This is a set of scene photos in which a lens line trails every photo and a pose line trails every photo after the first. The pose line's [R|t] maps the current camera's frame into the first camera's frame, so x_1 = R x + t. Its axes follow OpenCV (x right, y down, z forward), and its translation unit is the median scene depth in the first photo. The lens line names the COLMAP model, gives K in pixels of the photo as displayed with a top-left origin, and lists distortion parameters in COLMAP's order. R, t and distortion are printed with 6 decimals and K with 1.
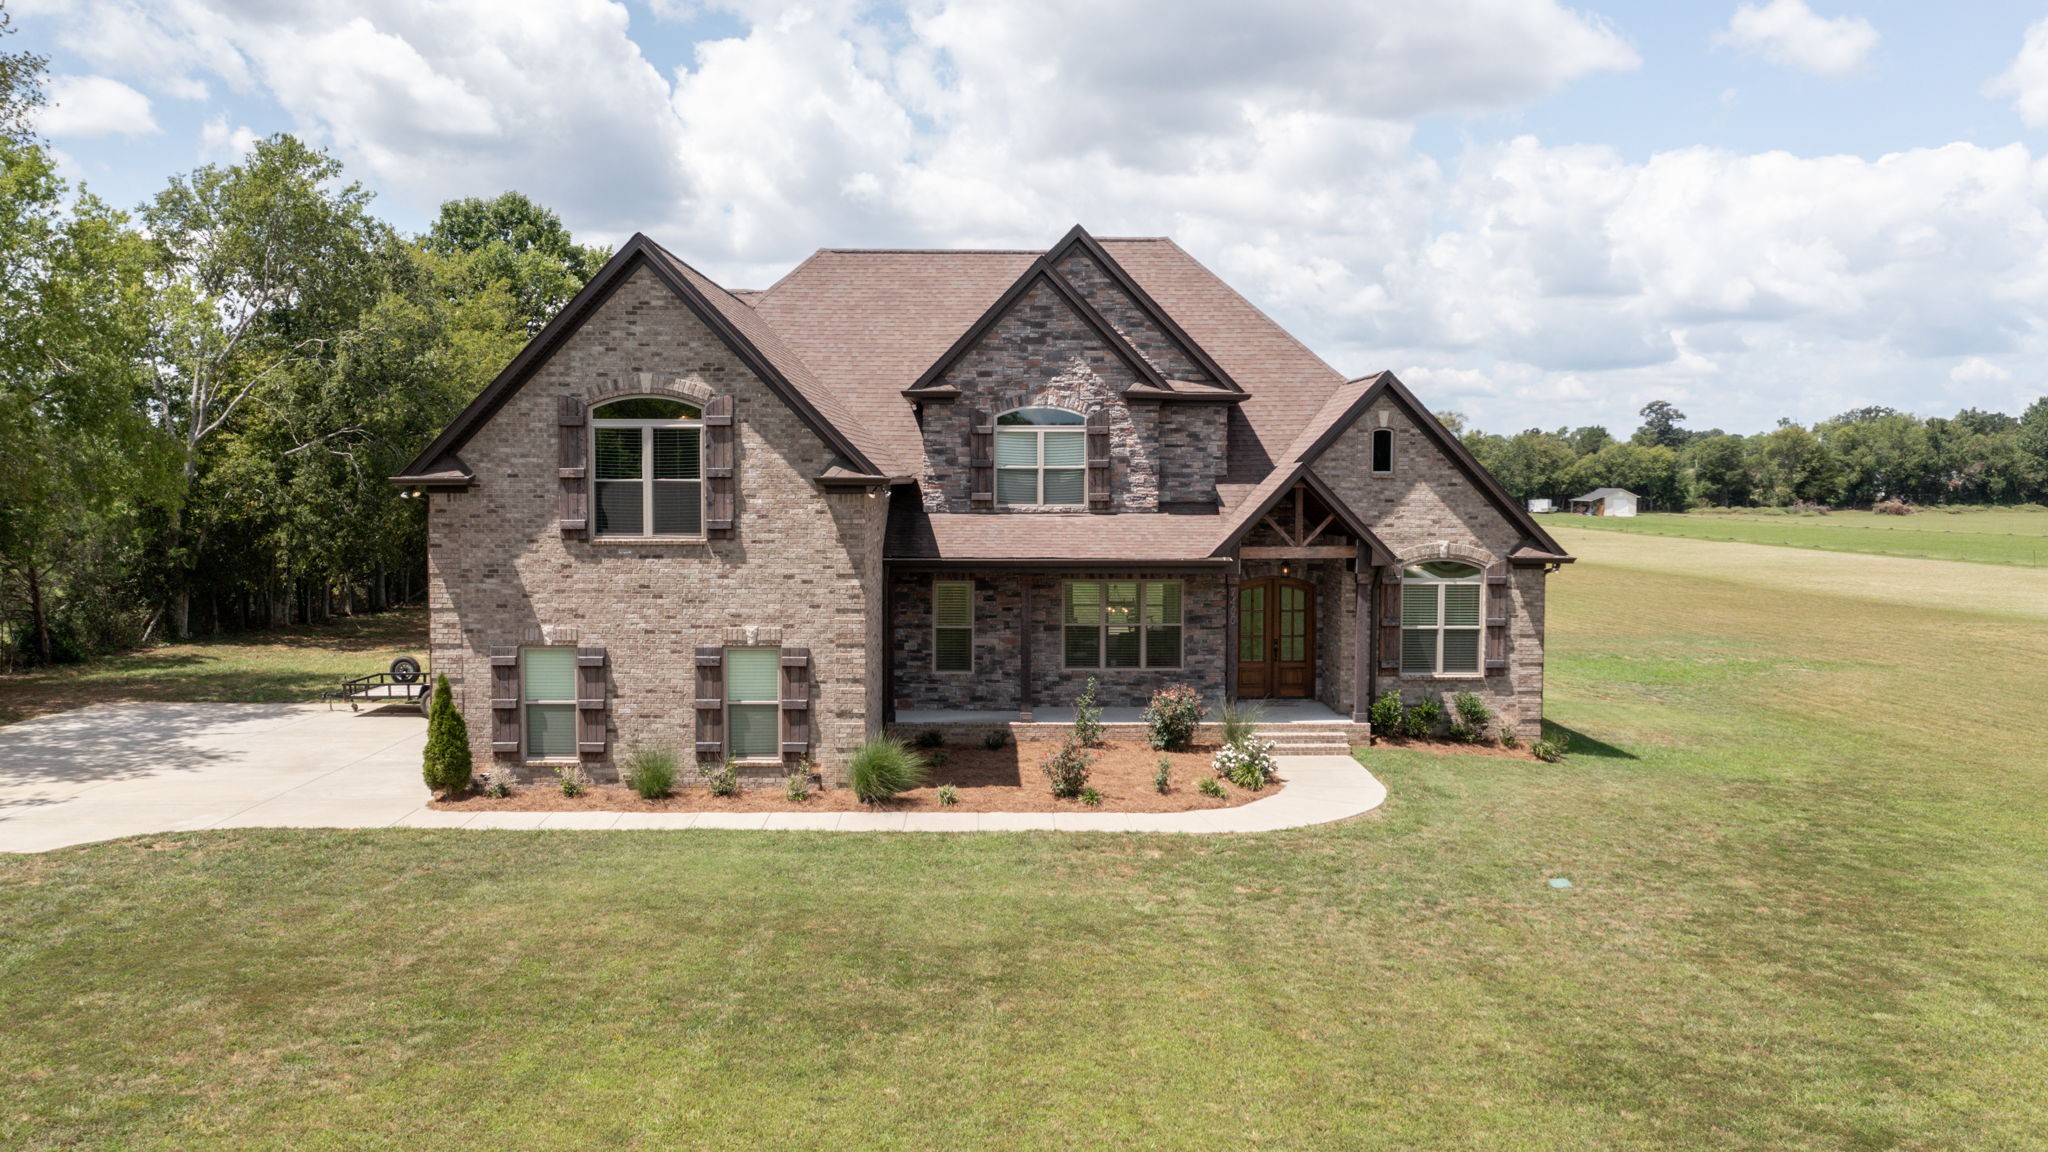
lens RADIAL K [[1592.9, 0, 1022.5], [0, 1592.9, 567.4], [0, 0, 1]] dist [-0.014272, -0.003732]
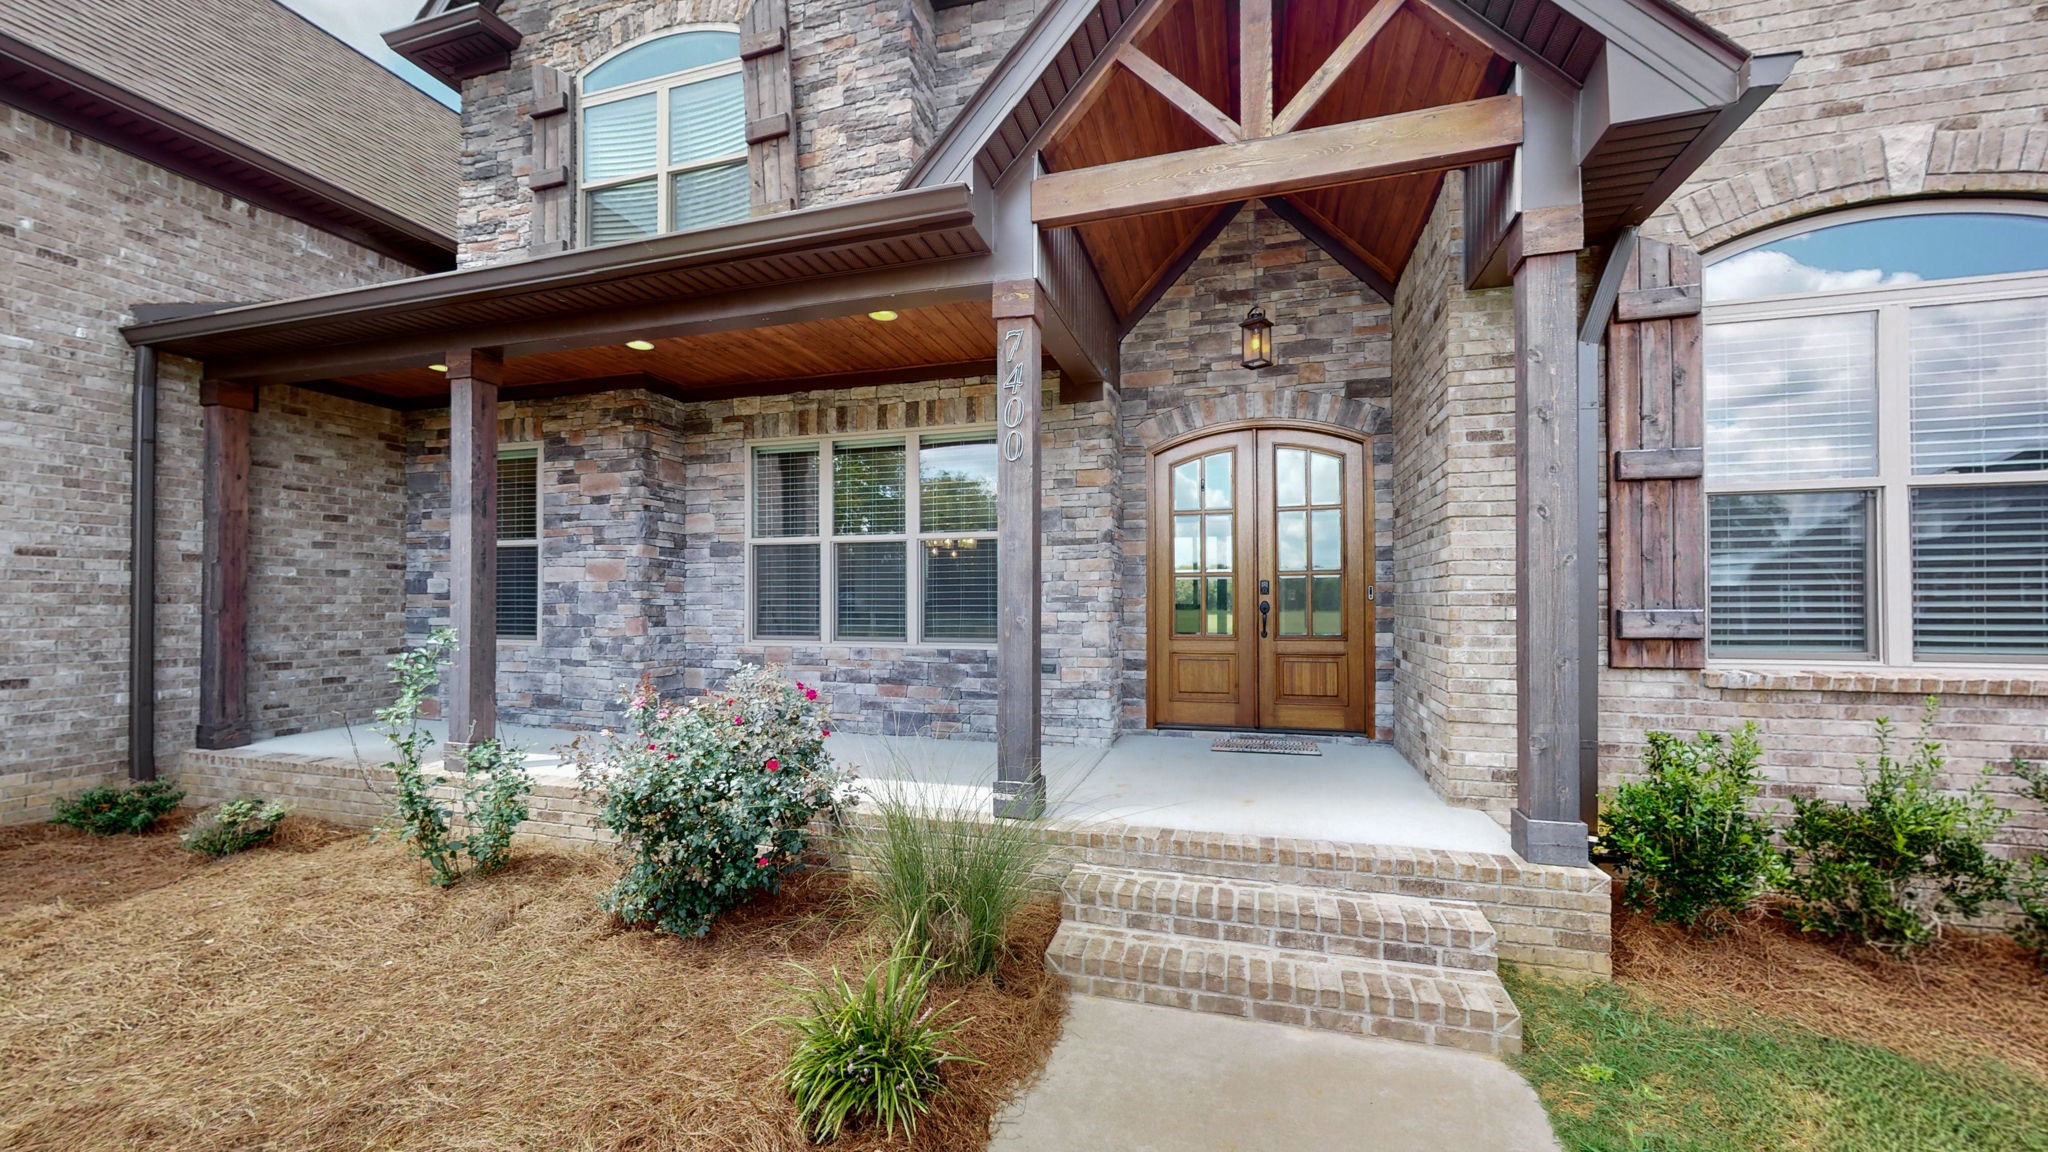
lens RADIAL K [[757.5, 0, 1025.7], [0, 757.5, 598.5], [0, 0, 1]] dist [-0.000513, 0.000015]
pose [[0.953987, -0.005048, -0.299805, 0.168377], [-0.014577, 0.997895, -0.063189, 0.066070], [0.299493, 0.064651, 0.951906, 0.849321]]
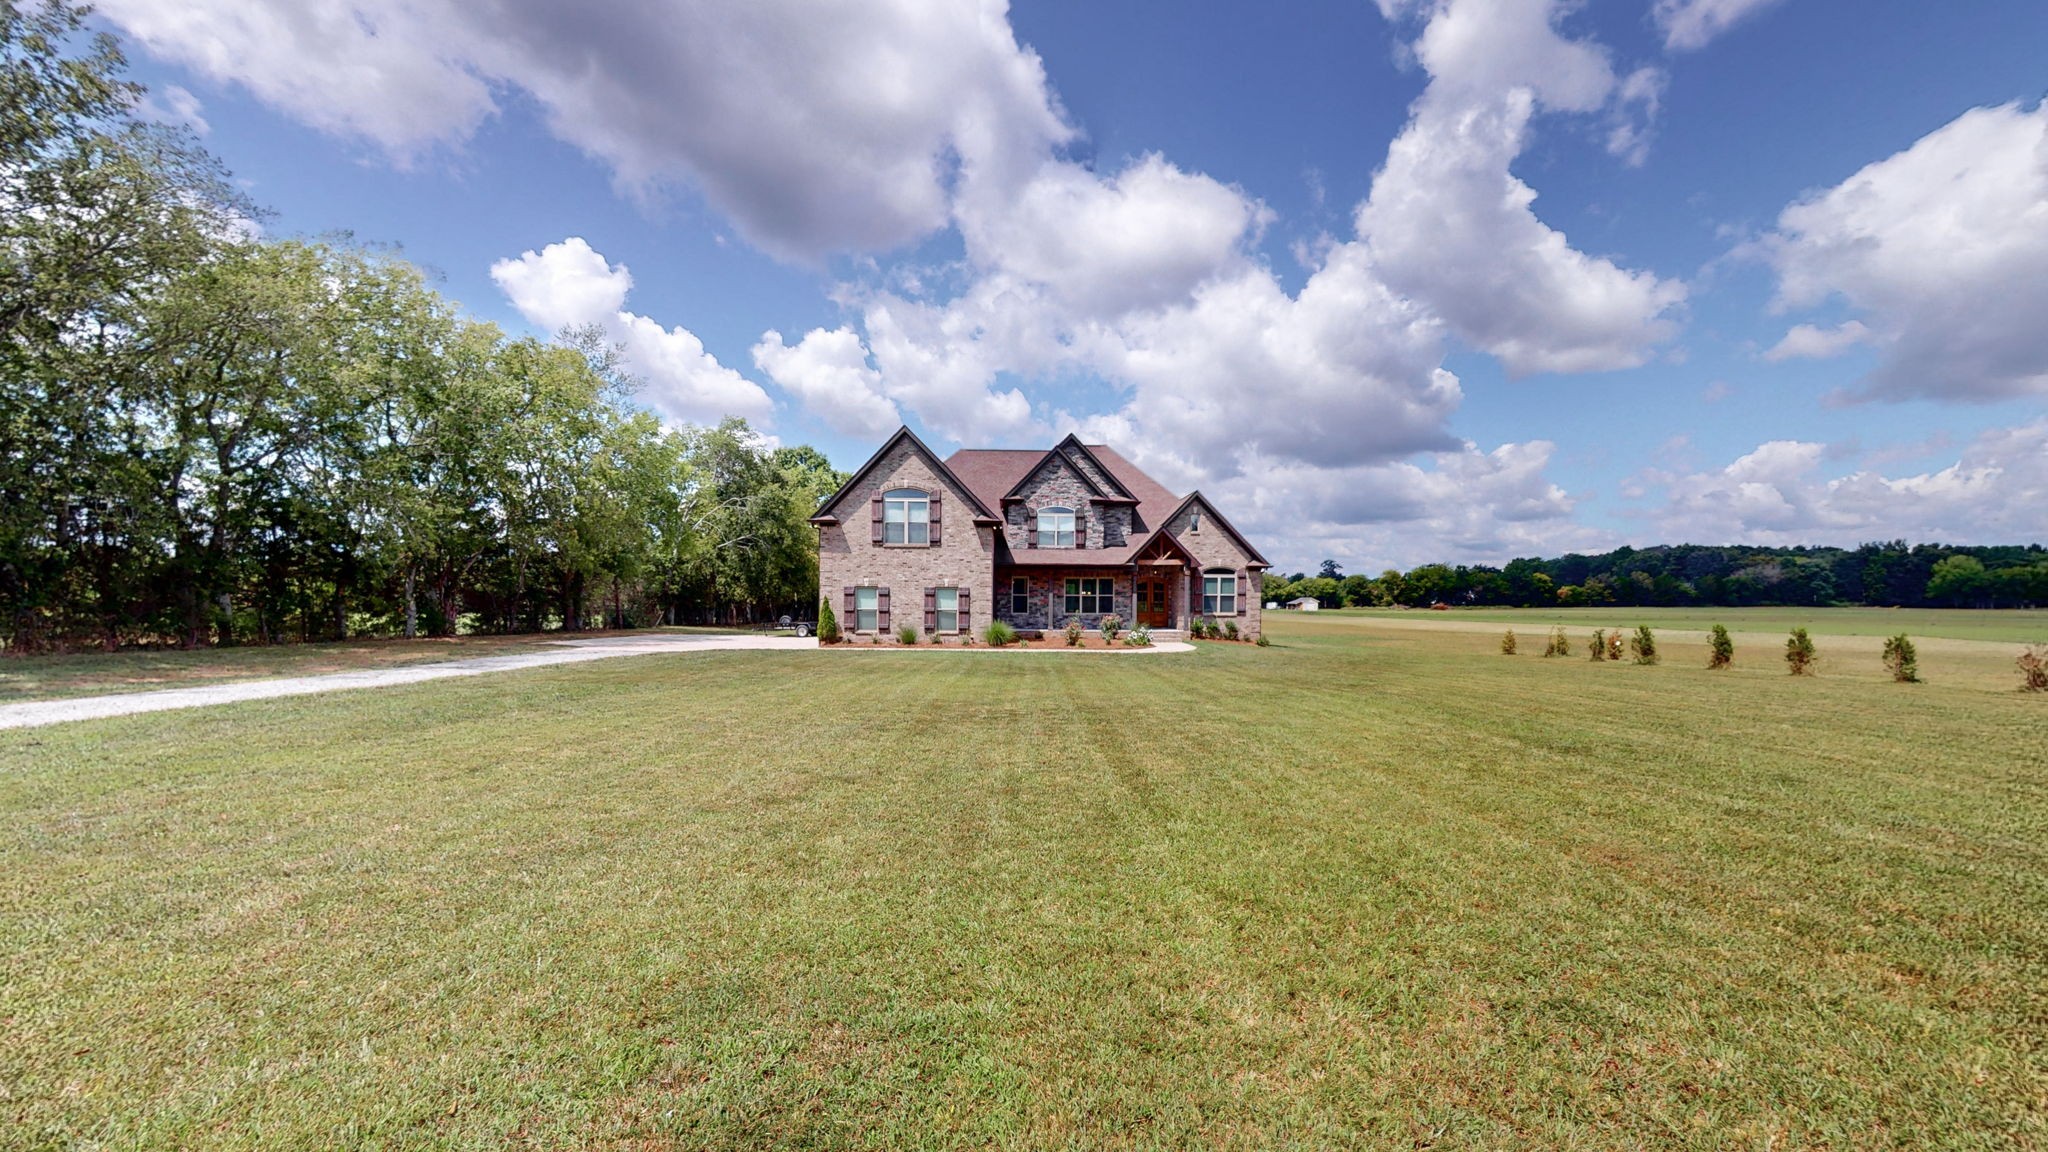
lens RADIAL K [[757.5, 0, 1025.7], [0, 757.5, 591.4], [0, 0, 1]] dist [-0.000513, 0.000015]
pose [[0.999981, 0.005905, -0.001668, -0.033368], [-0.005995, 0.998146, -0.060564, 0.104347], [0.001307, 0.060573, 0.998163, -0.166769]]
